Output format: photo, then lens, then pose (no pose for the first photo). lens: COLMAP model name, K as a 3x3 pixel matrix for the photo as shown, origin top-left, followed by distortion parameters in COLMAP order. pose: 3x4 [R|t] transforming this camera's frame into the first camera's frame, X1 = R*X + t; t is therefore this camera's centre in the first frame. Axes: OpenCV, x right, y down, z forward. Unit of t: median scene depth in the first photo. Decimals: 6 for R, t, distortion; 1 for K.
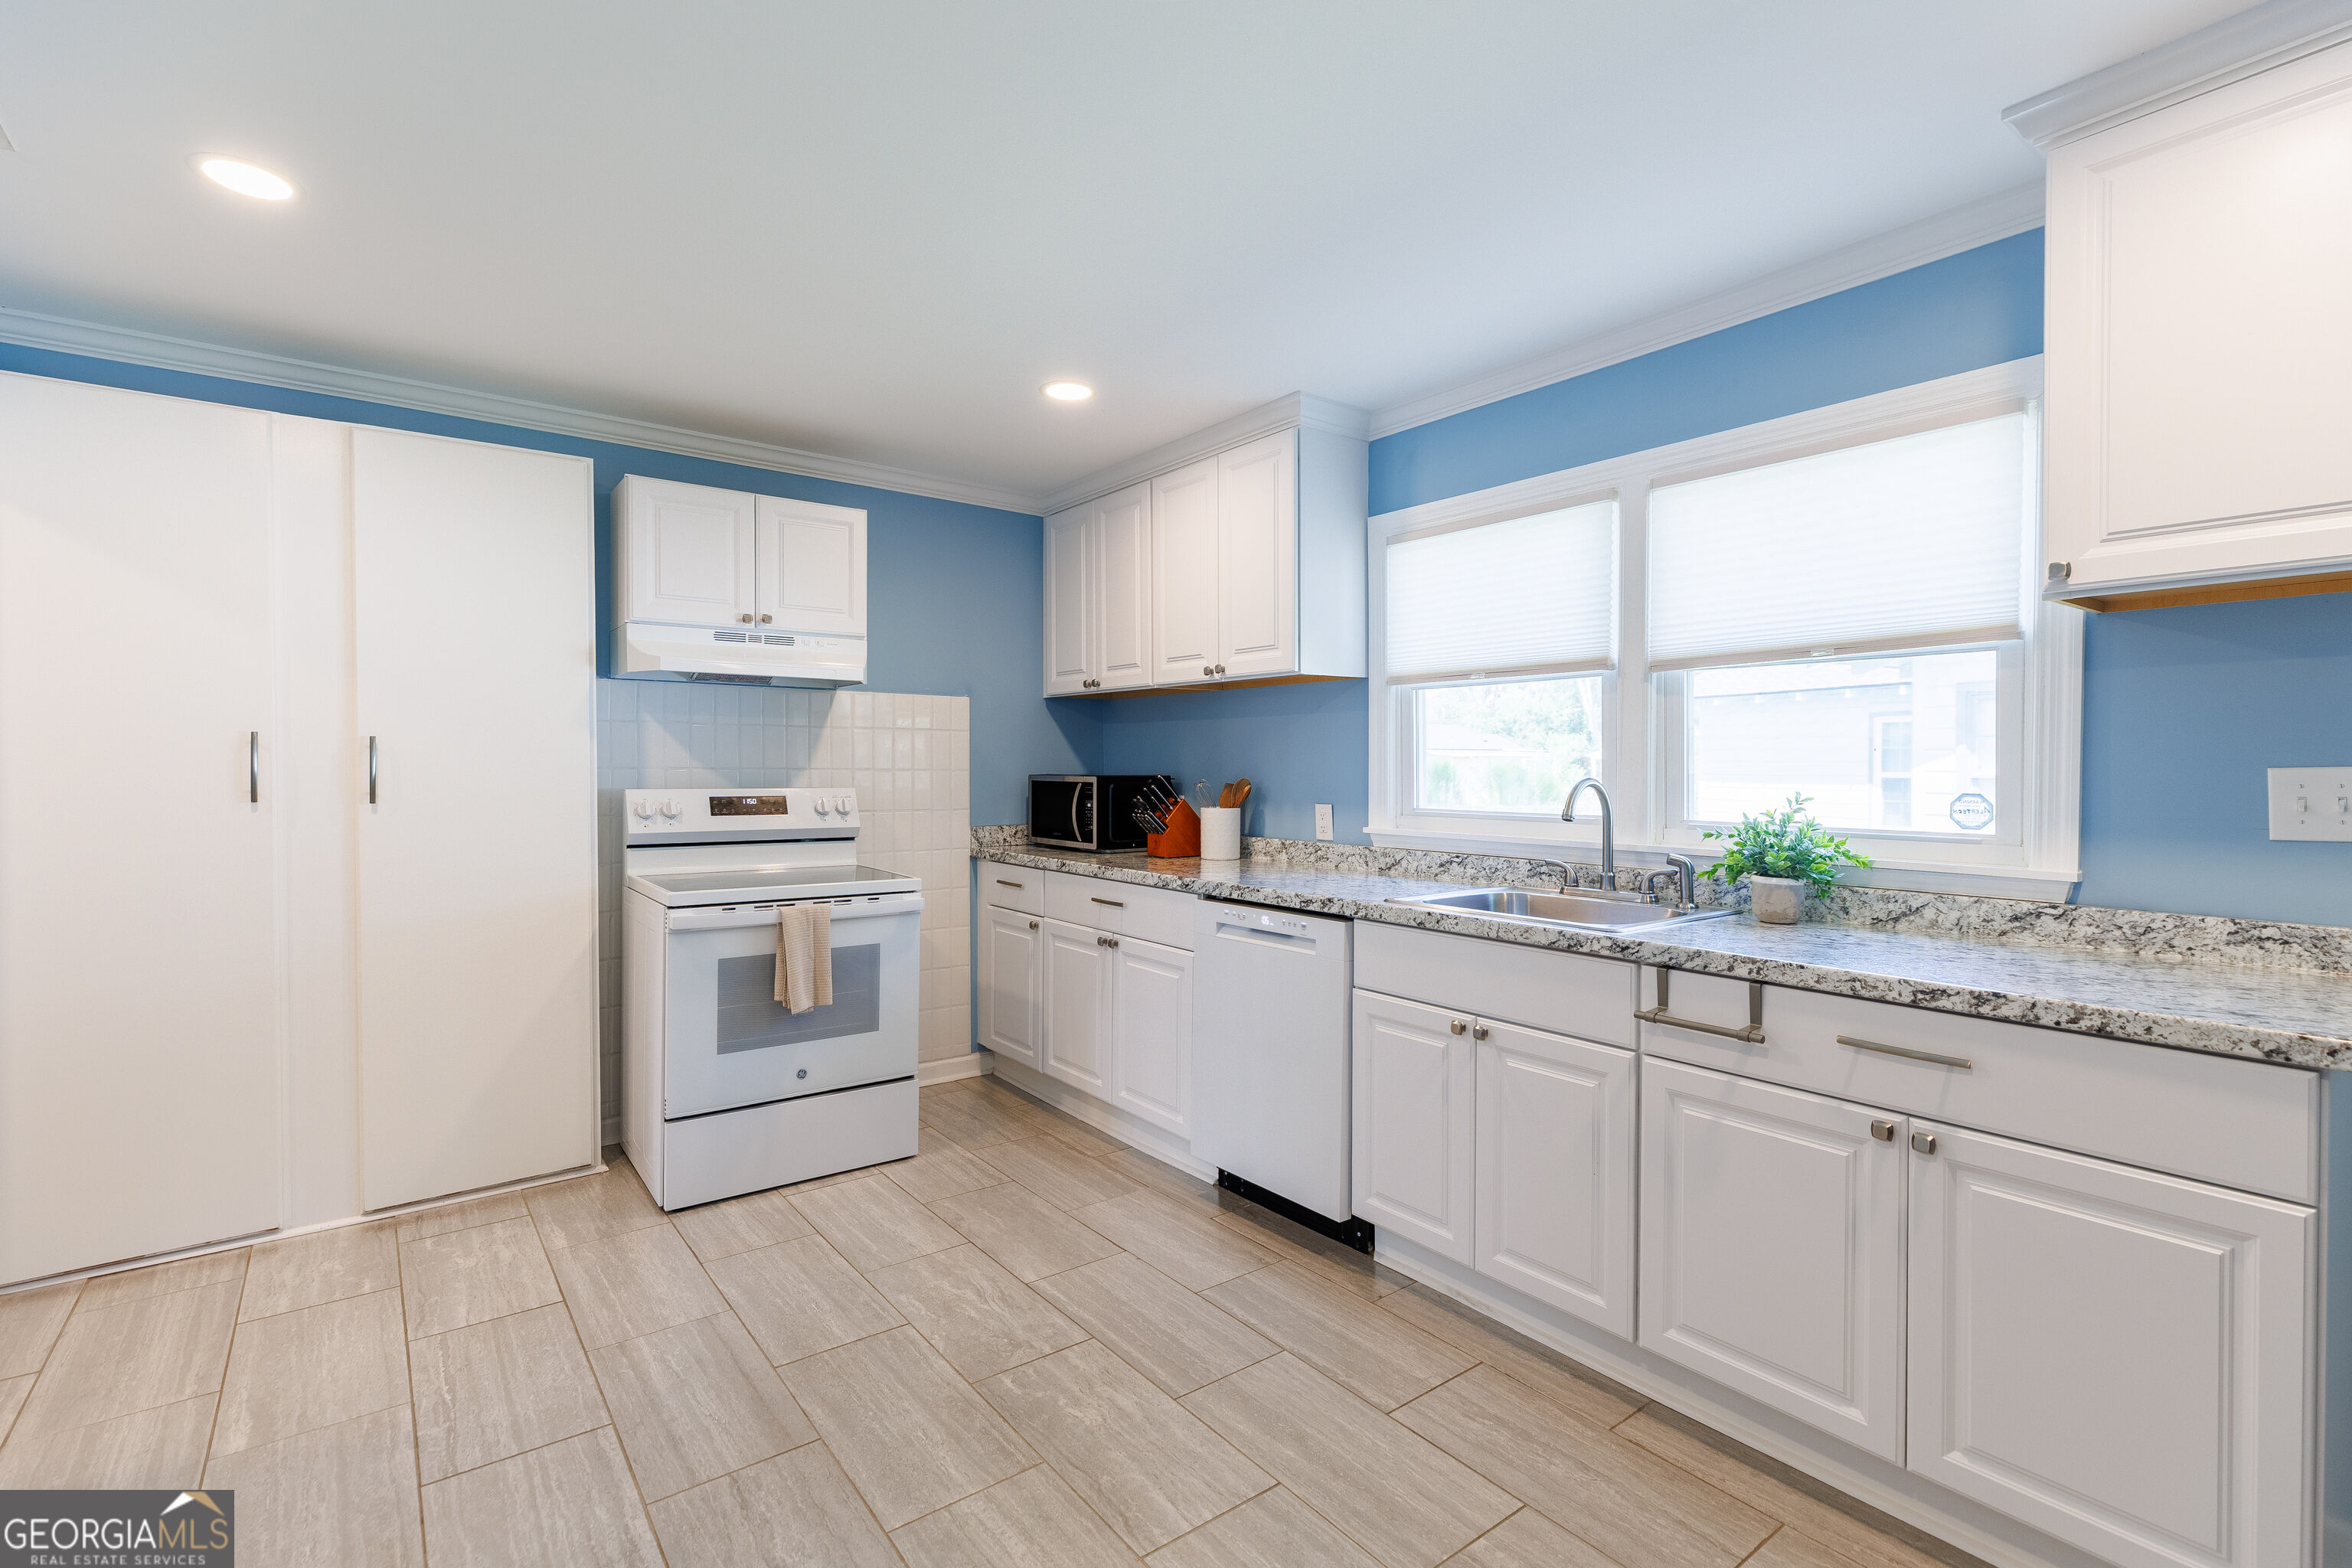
lens RADIAL K [[1040.1, 0, 1178.9], [0, 1040.1, 777.7], [0, 0, 1]] dist [0.003202, 0.000018]
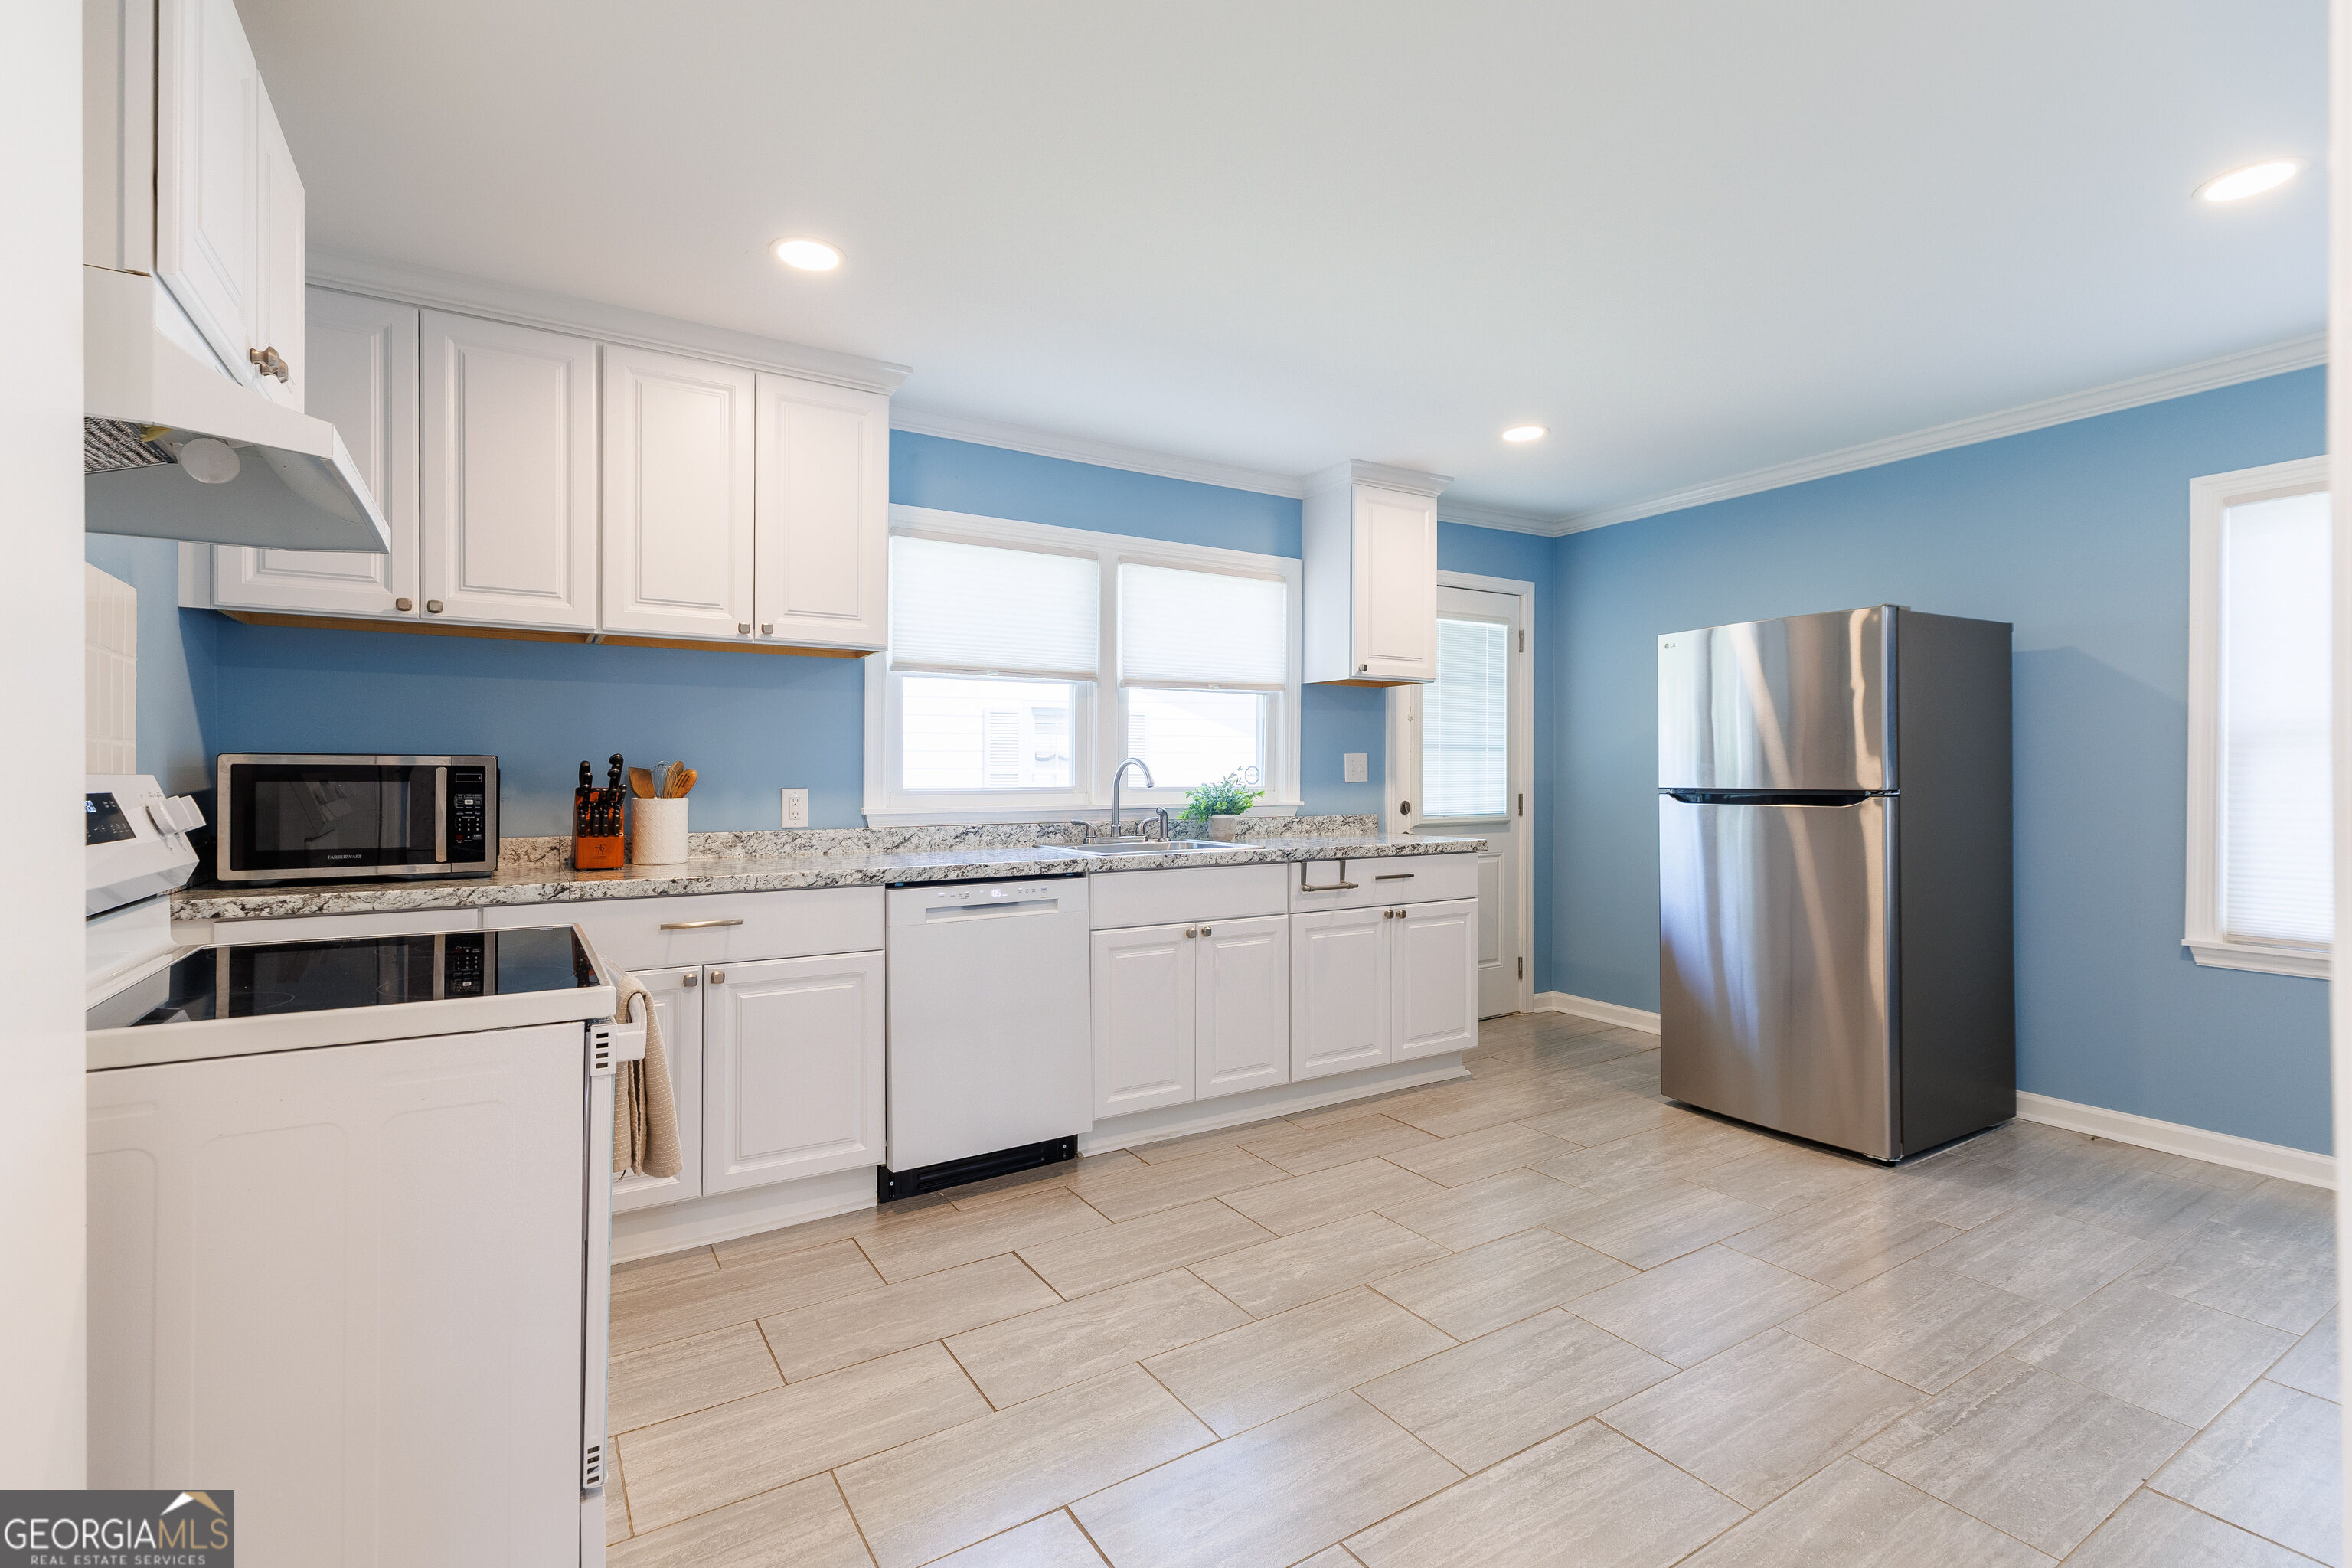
lens RADIAL K [[1040.1, 0, 1165.6], [0, 1040.1, 781.5], [0, 0, 1]] dist [0.003202, 0.000018]
pose [[0.120679, -0.010845, 0.992632, -0.839445], [0.011304, 0.999890, 0.009551, 0.016085], [-0.992627, 0.010068, 0.120789, 0.641966]]
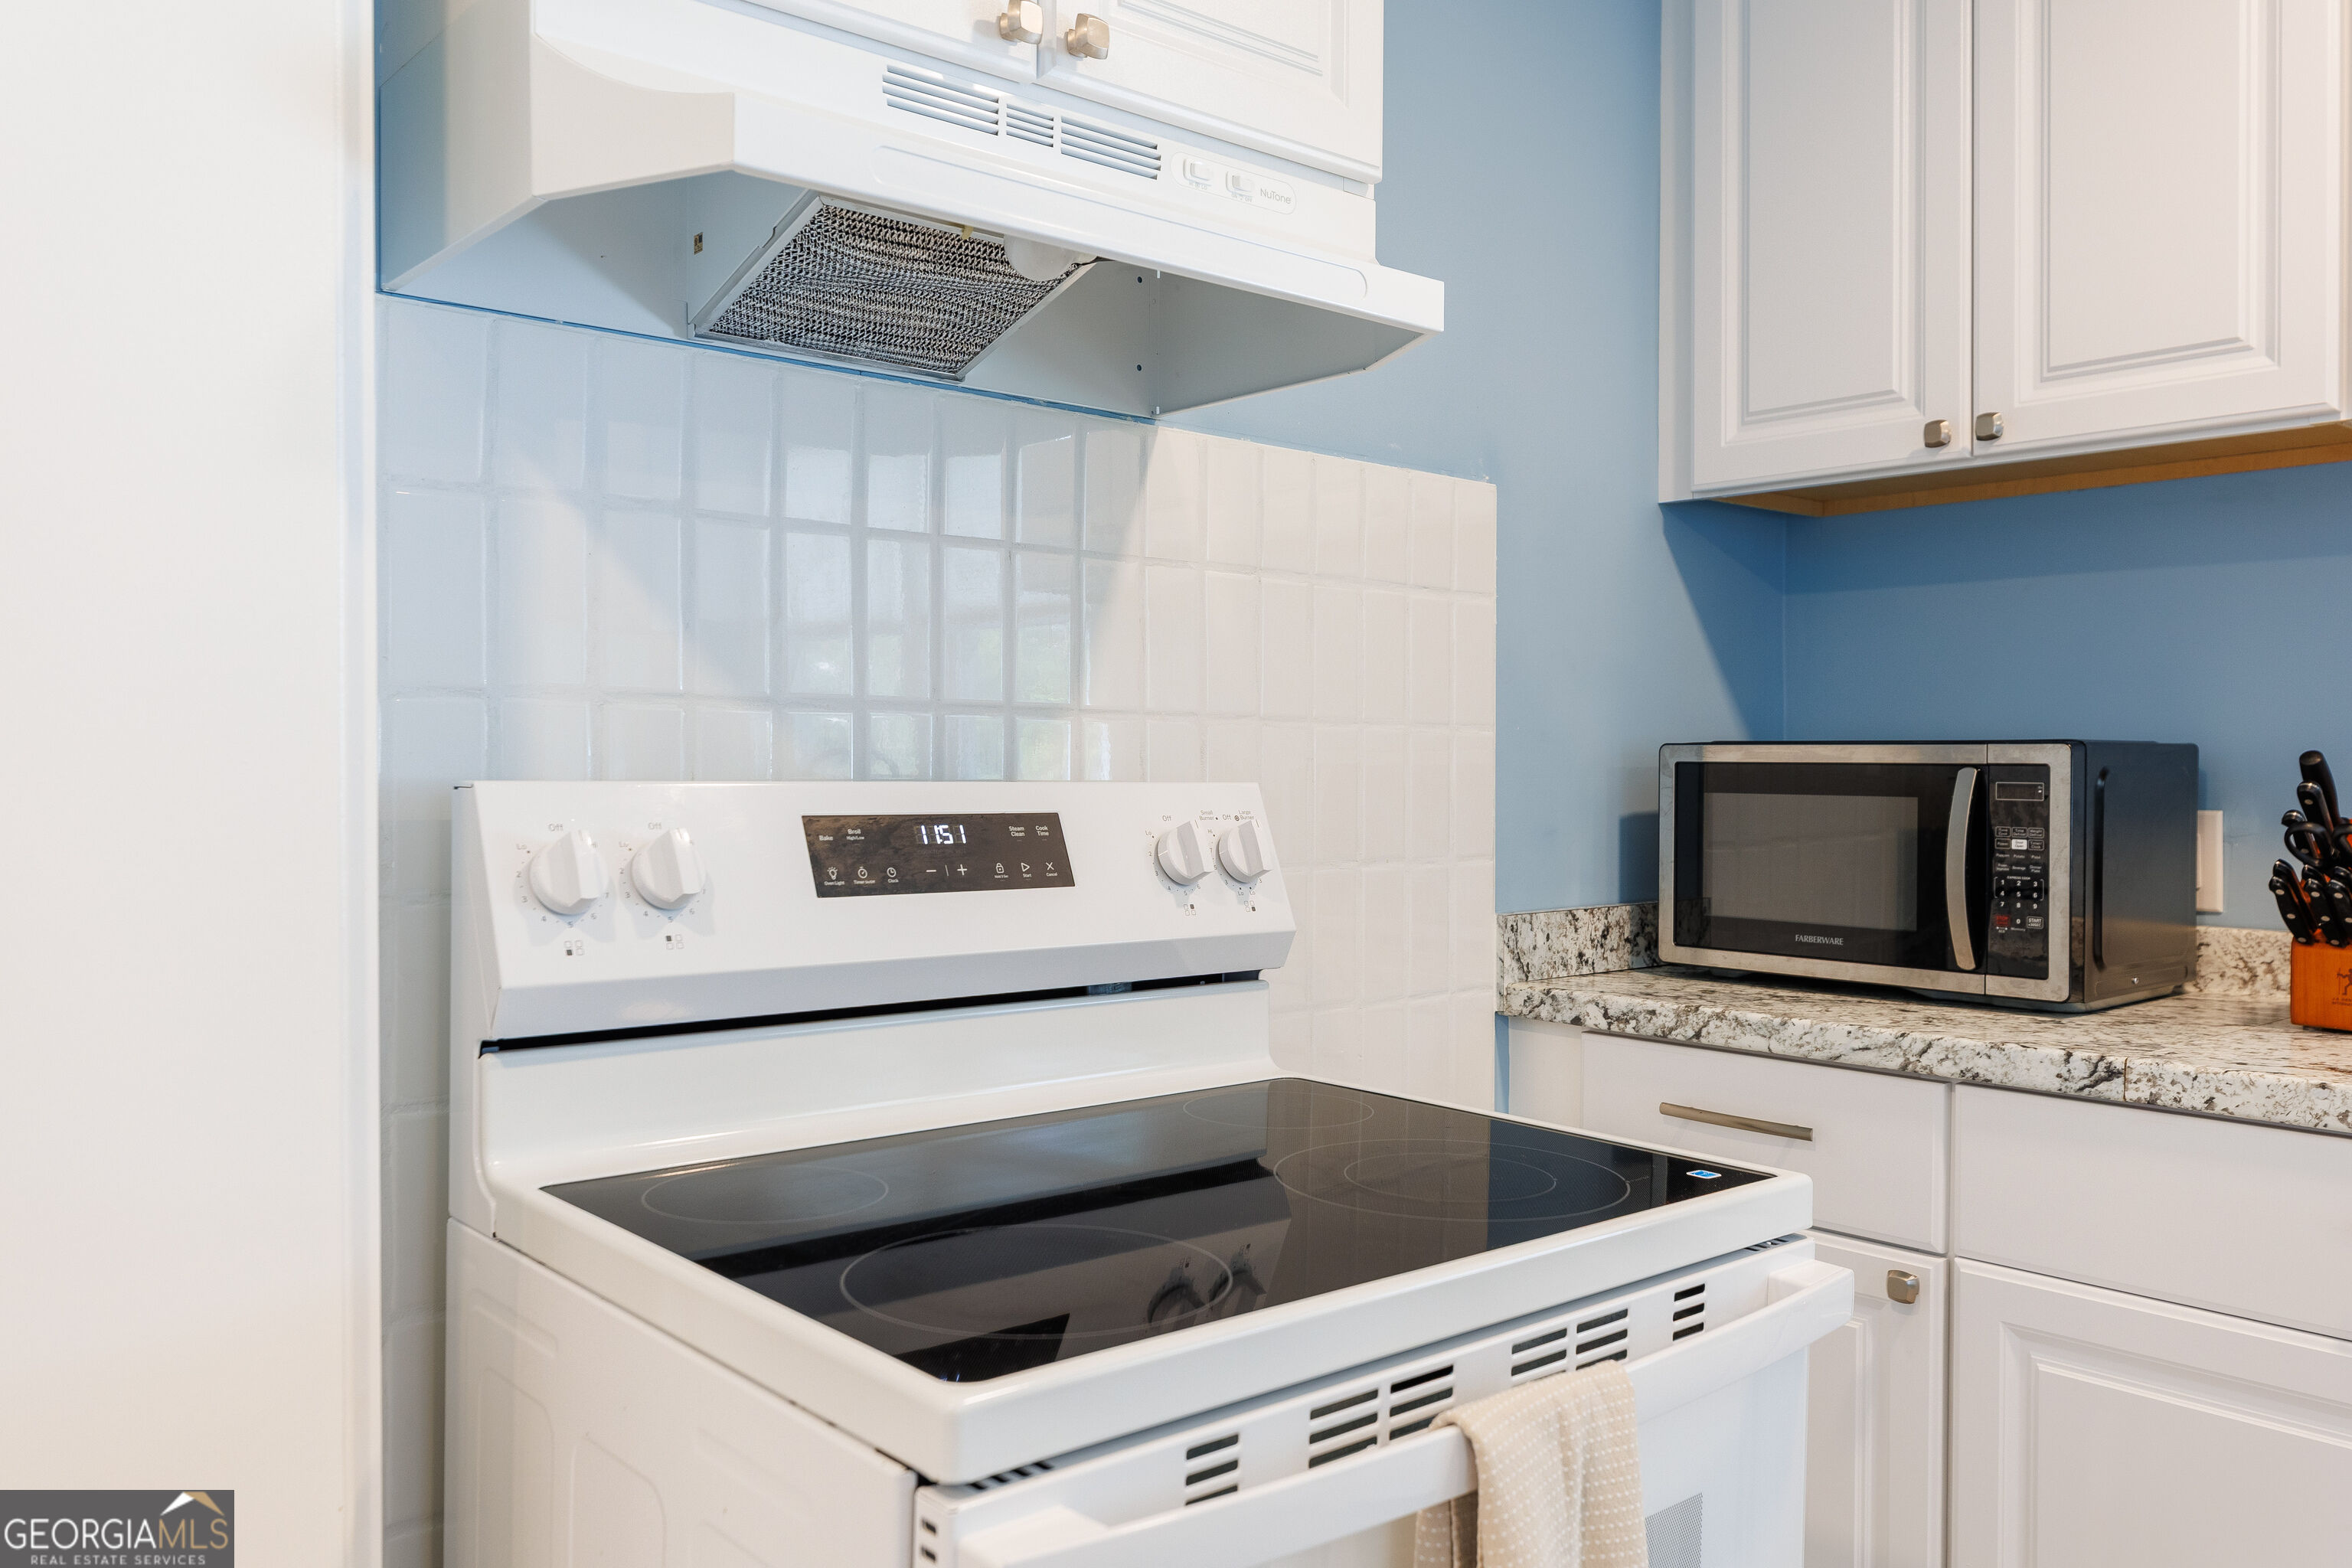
lens RADIAL K [[1817.1, 0, 1199.7], [0, 1817.1, 783.5], [0, 0, 1]] dist [-0.006565, 0.000455]
pose [[0.998566, 0.000726, 0.053528, -0.427918], [-0.000788, 0.999999, 0.001143, 0.011768], [-0.053527, -0.001184, 0.998566, 0.654342]]
